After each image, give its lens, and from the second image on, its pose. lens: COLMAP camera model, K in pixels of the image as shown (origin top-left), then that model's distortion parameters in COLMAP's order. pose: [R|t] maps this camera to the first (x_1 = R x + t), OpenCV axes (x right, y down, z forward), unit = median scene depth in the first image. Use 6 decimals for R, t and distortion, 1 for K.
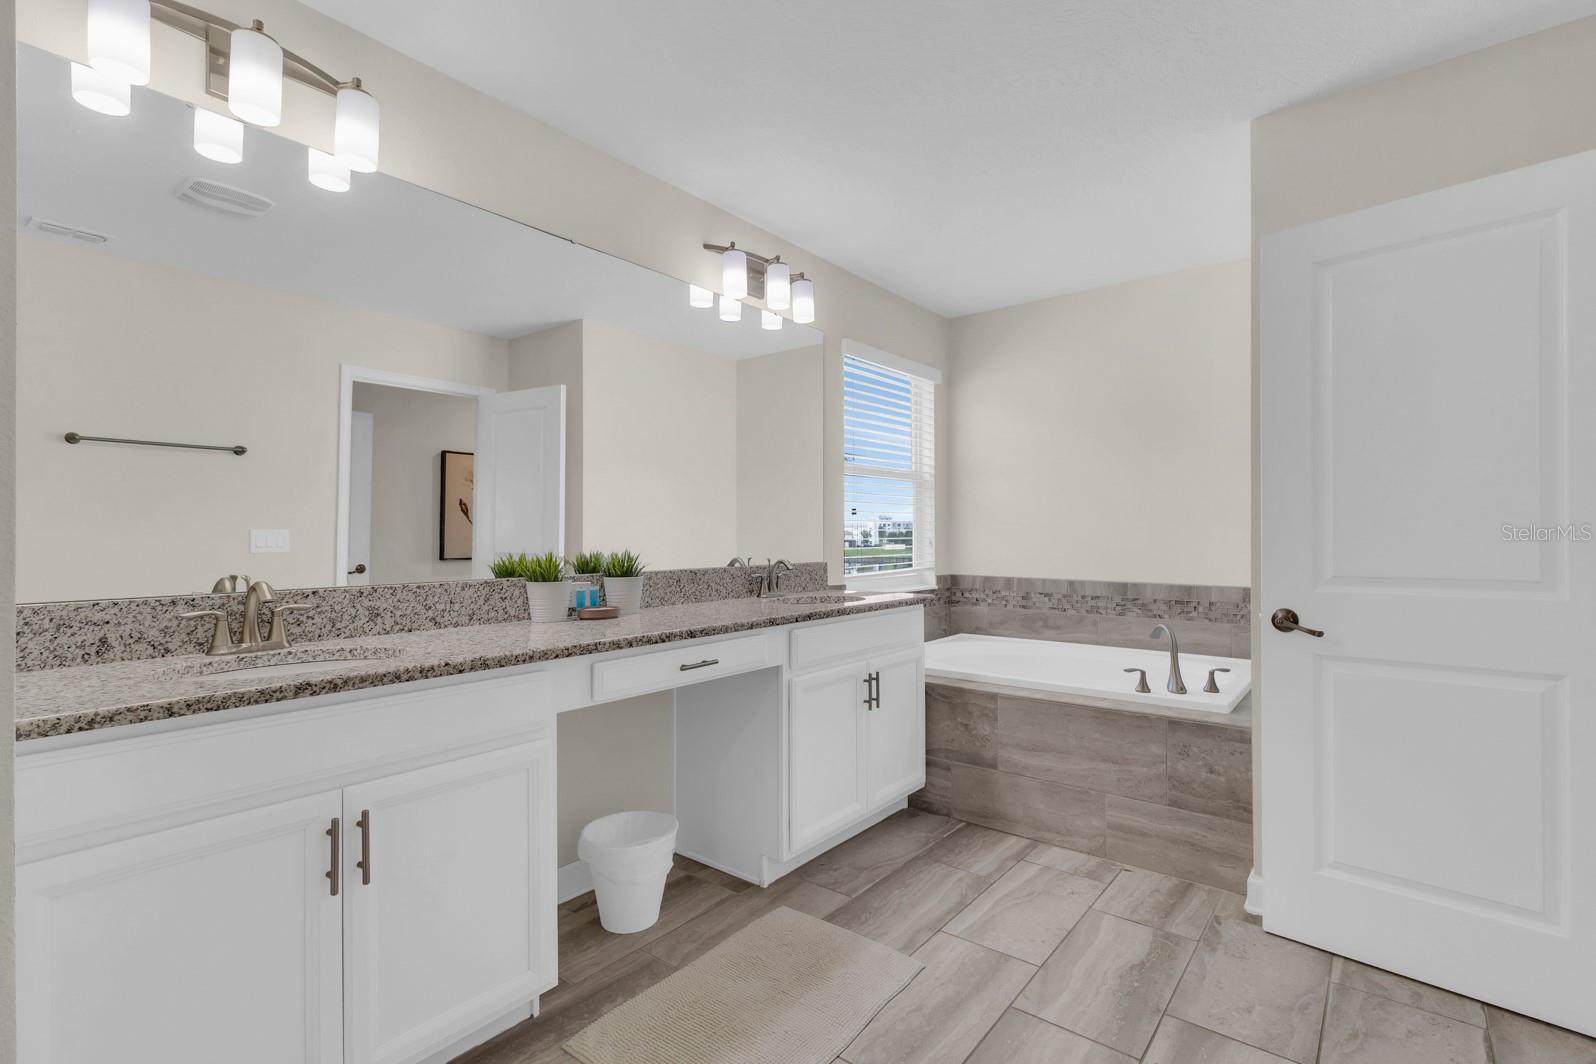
lens RADIAL K [[744.8, 0, 801.2], [0, 744.8, 533.8], [0, 0, 1]] dist [0.001466, 0.001009]
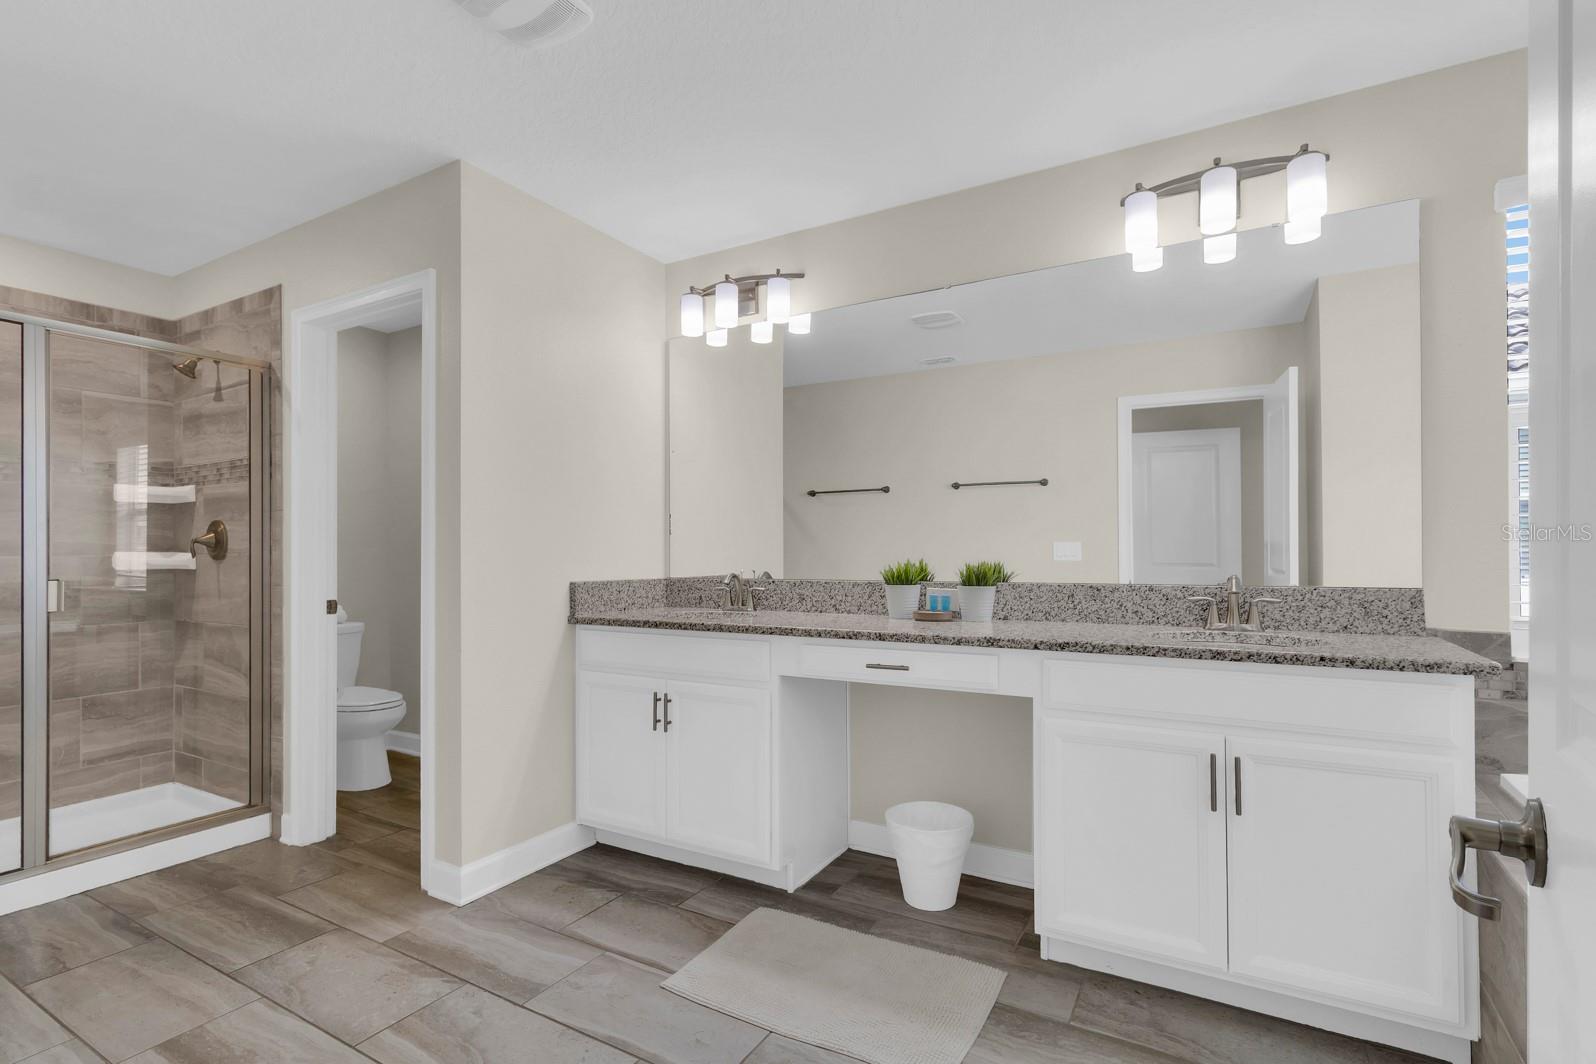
lens RADIAL K [[744.8, 0, 795.3], [0, 744.8, 545.1], [0, 0, 1]] dist [0.001466, 0.001009]
pose [[0.143637, -0.008189, -0.989597, 0.898220], [0.006658, 0.999951, -0.007308, 0.007496], [0.989608, -0.005539, 0.143685, 0.710410]]
